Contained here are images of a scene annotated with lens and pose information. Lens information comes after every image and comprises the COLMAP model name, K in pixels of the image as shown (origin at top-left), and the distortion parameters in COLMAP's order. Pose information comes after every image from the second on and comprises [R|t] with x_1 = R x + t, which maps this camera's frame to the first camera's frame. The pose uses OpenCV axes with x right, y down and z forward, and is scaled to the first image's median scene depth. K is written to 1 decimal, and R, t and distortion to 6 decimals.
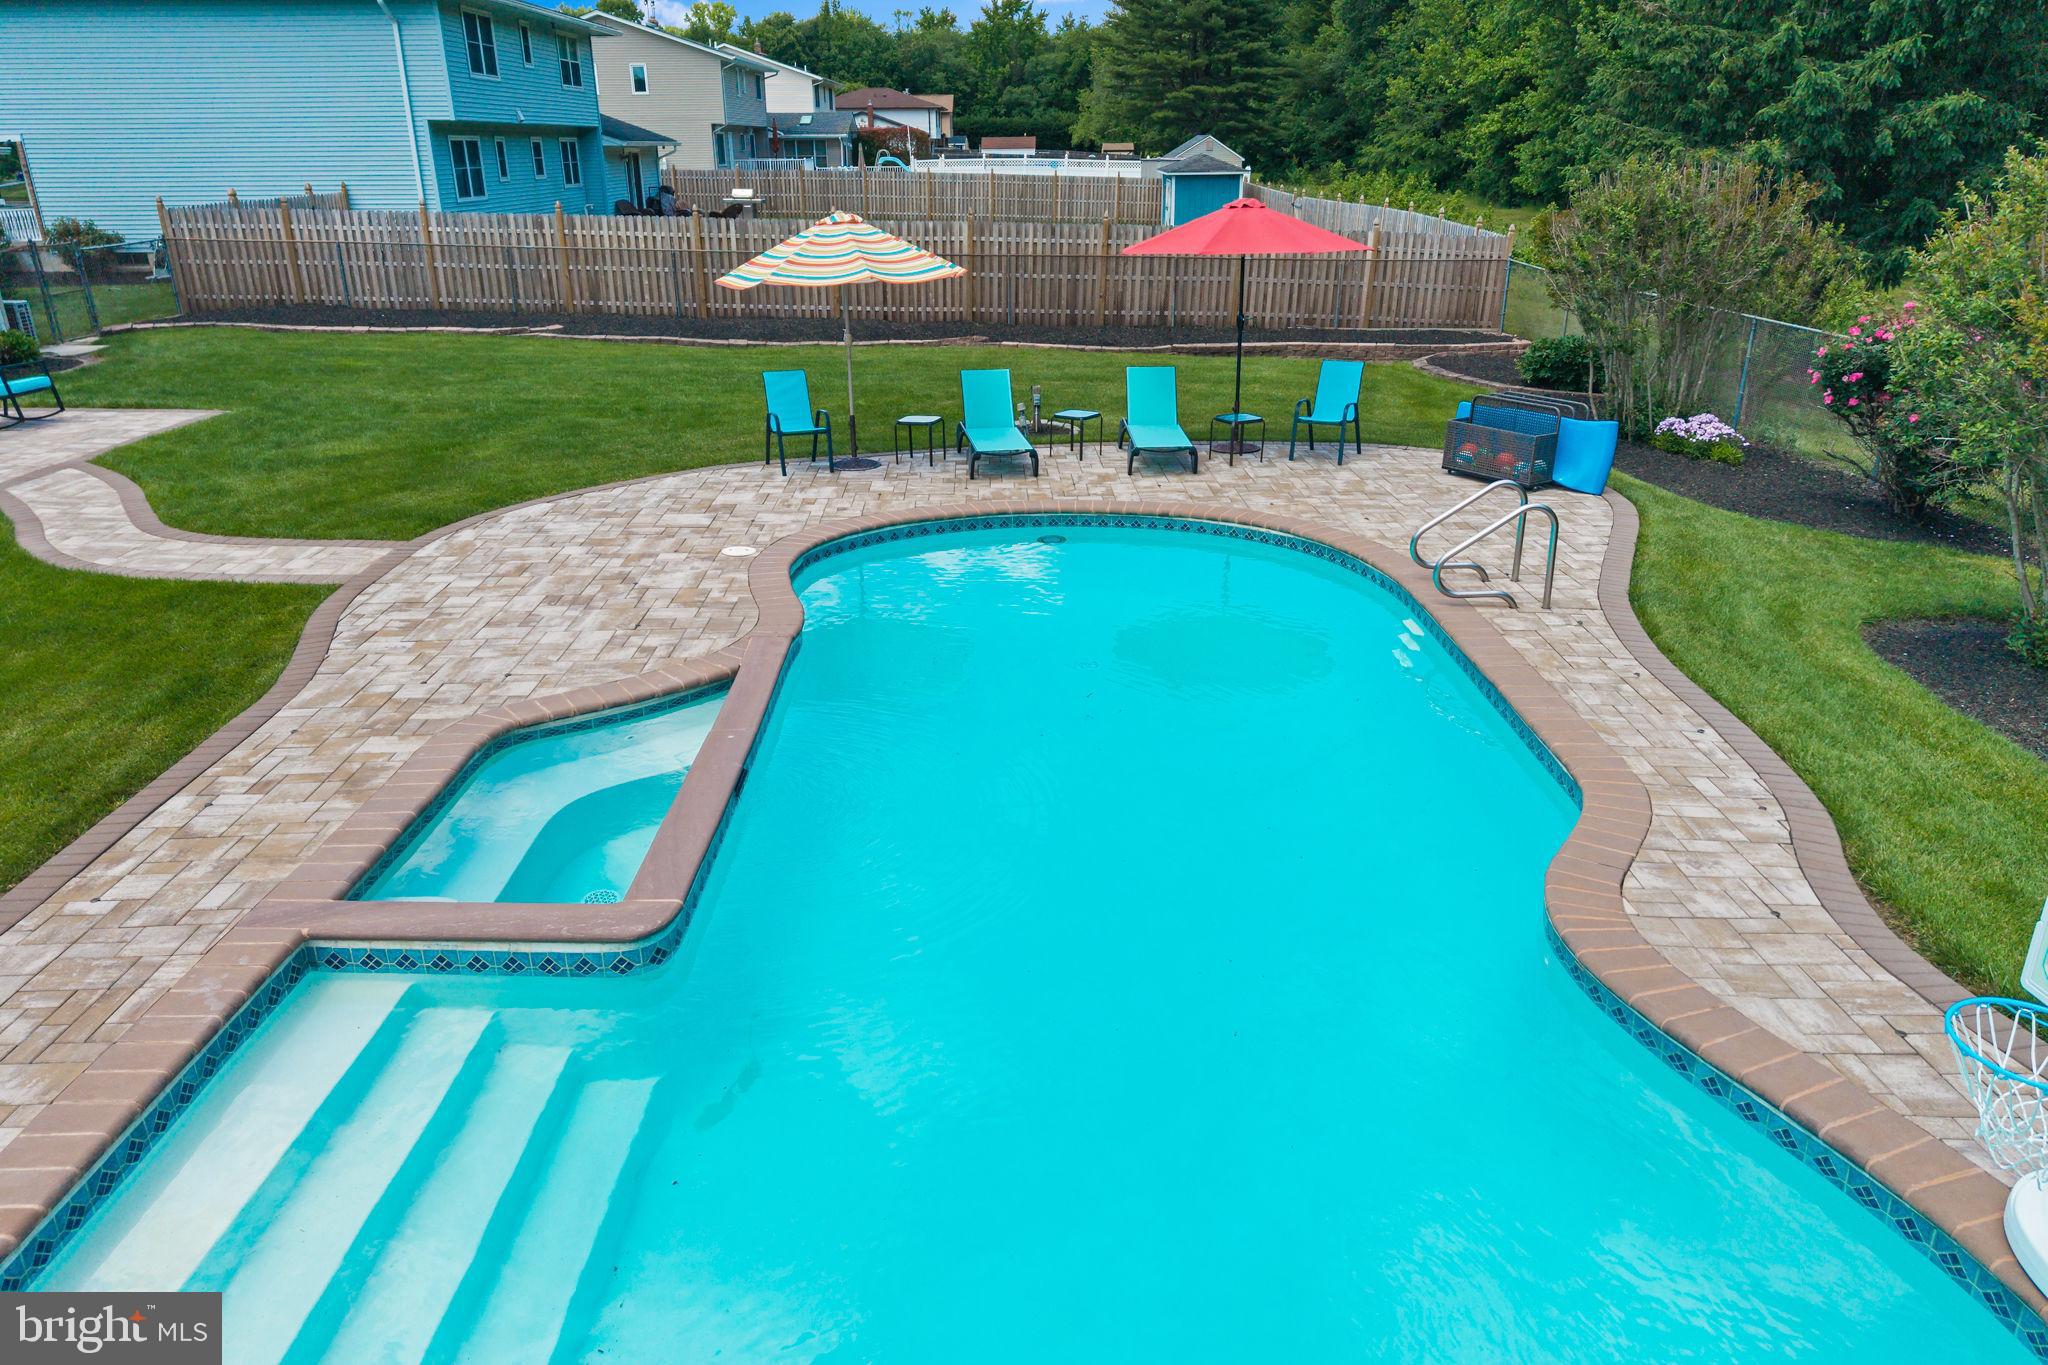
lens RADIAL K [[1330.5, 0, 1024.0], [0, 1330.5, 682.5], [0, 0, 1]] dist [0.015497, -0.005750]
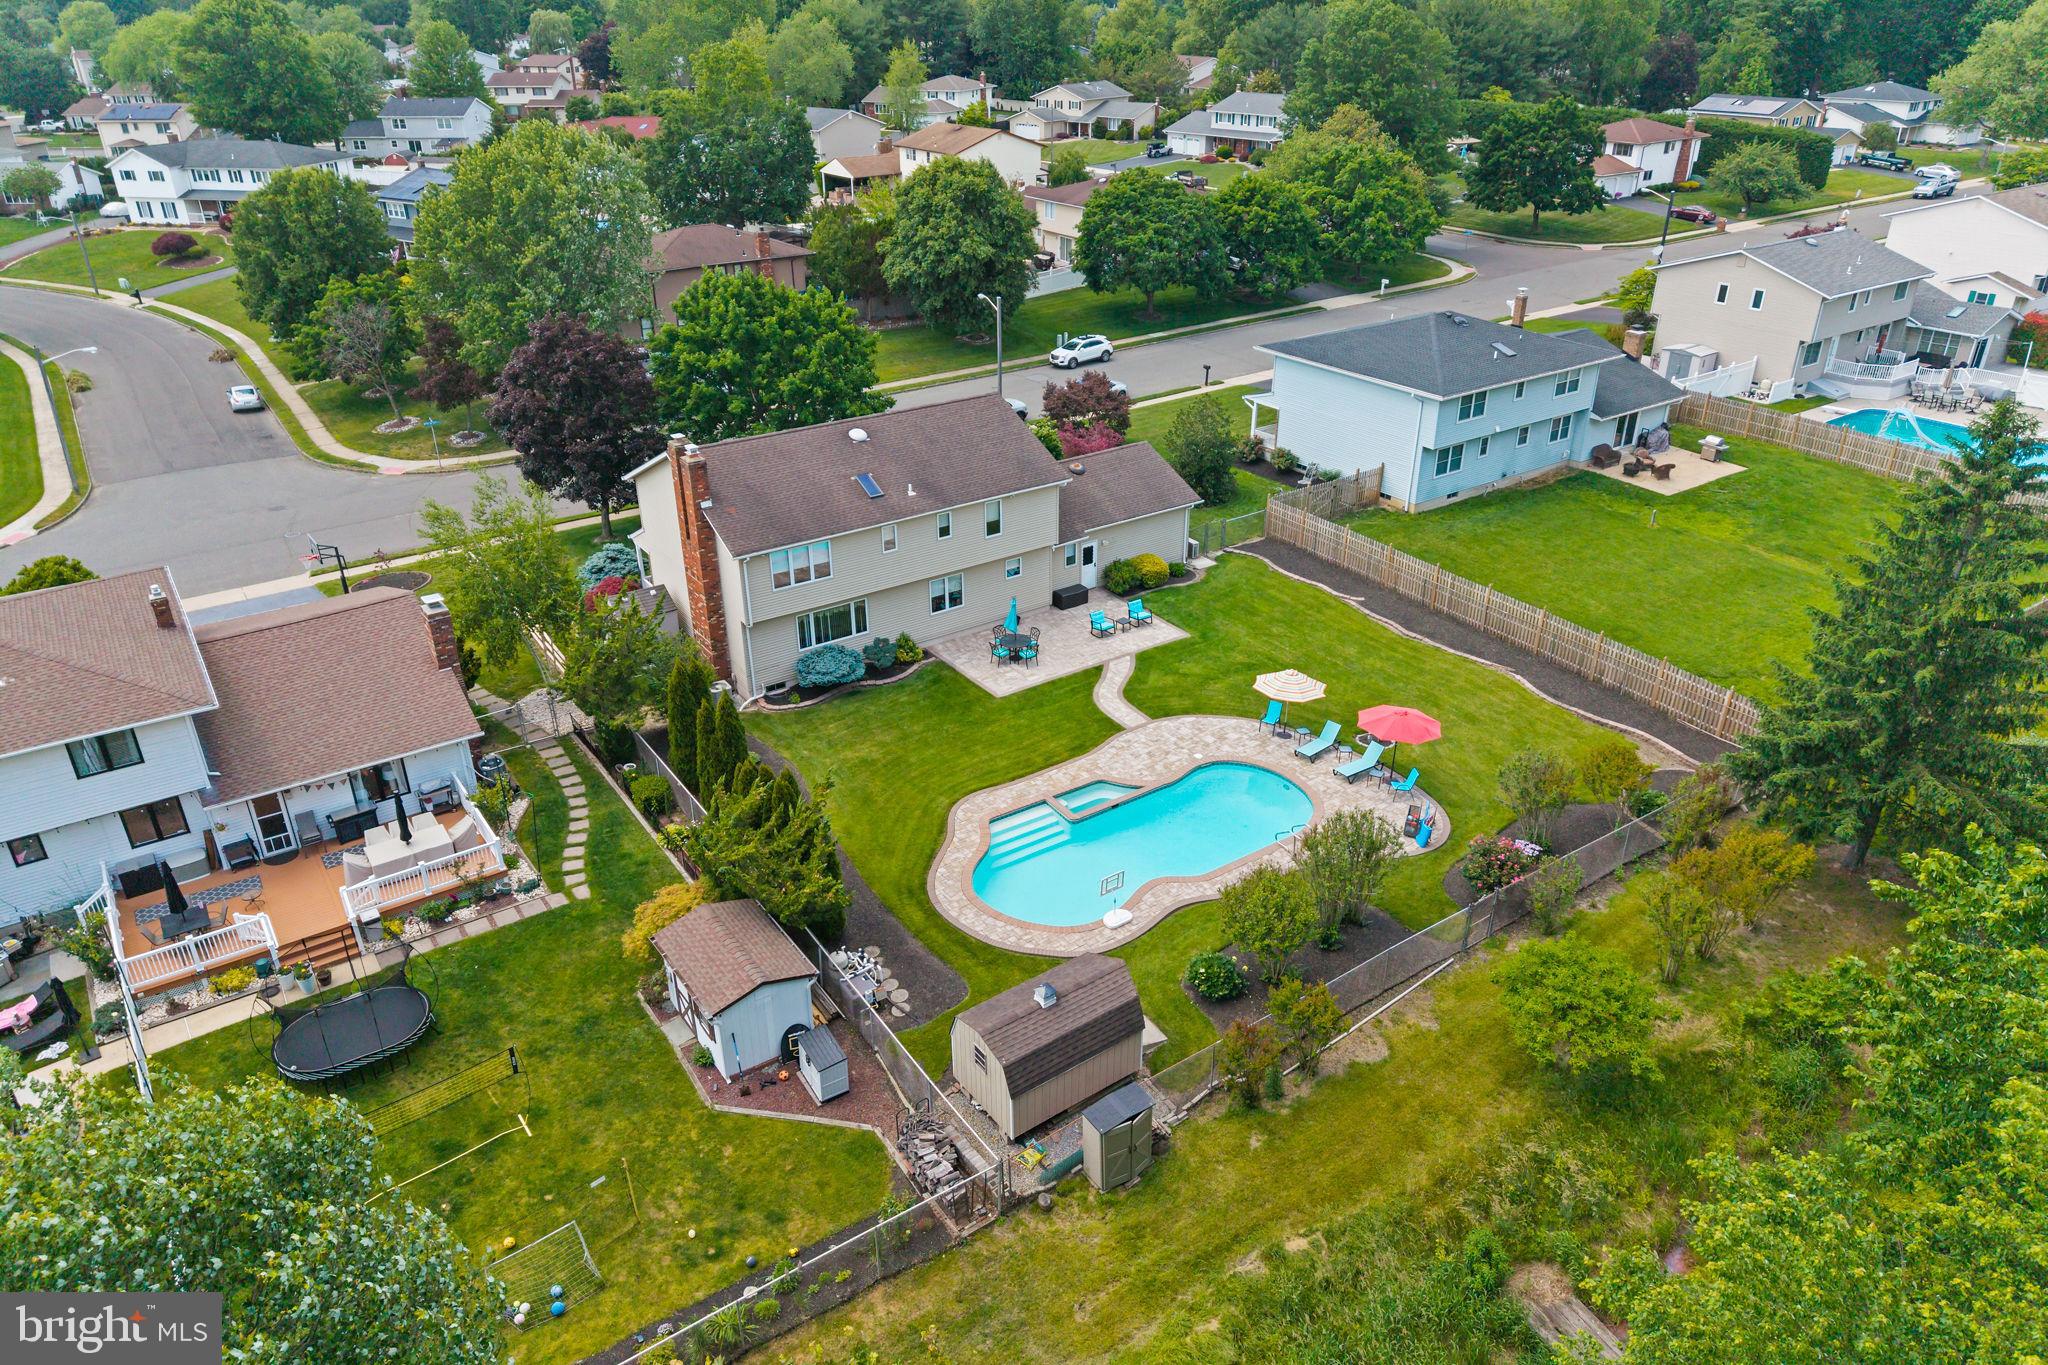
lens RADIAL K [[1355.2, 0, 1019.2], [0, 1355.2, 699.1], [0, 0, 1]] dist [0.143127, -0.381495]
pose [[0.569675, 0.390121, -0.723378, 2.931578], [-0.298225, 0.918294, 0.260381, -1.422927], [0.765854, 0.067397, 0.639473, -2.521456]]
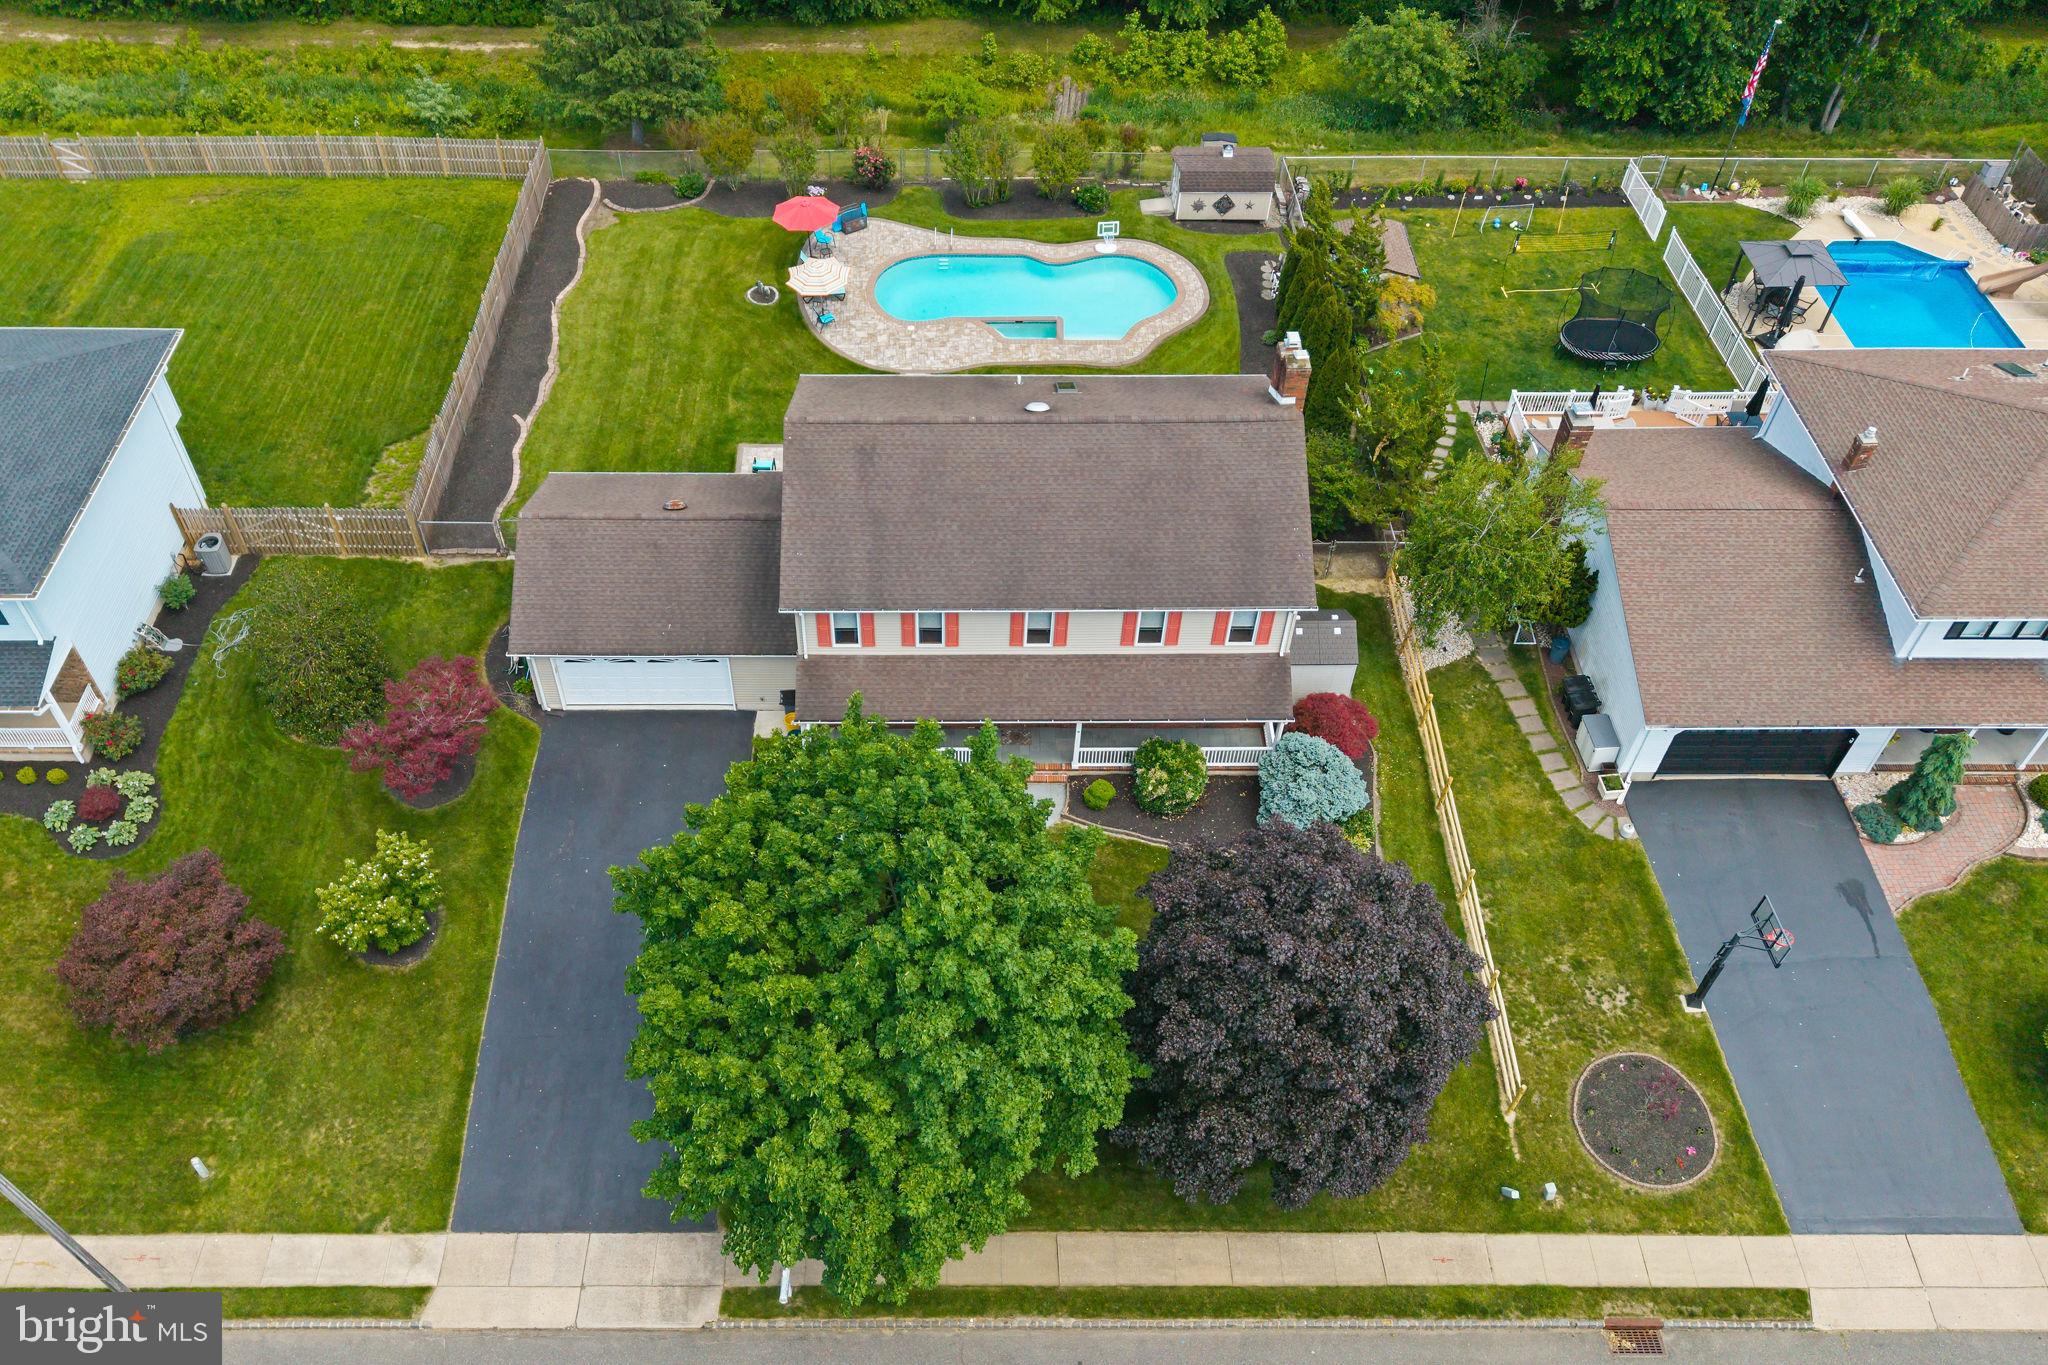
lens RADIAL K [[1613.6, 0, 957.3], [0, 1613.6, 735.6], [0, 0, 1]] dist [0.015349, -0.001588]
pose [[-0.009818, -0.735538, 0.677413, -6.087192], [0.360549, 0.629272, 0.688492, -3.628823], [-0.932689, 0.251000, 0.259019, -0.286525]]
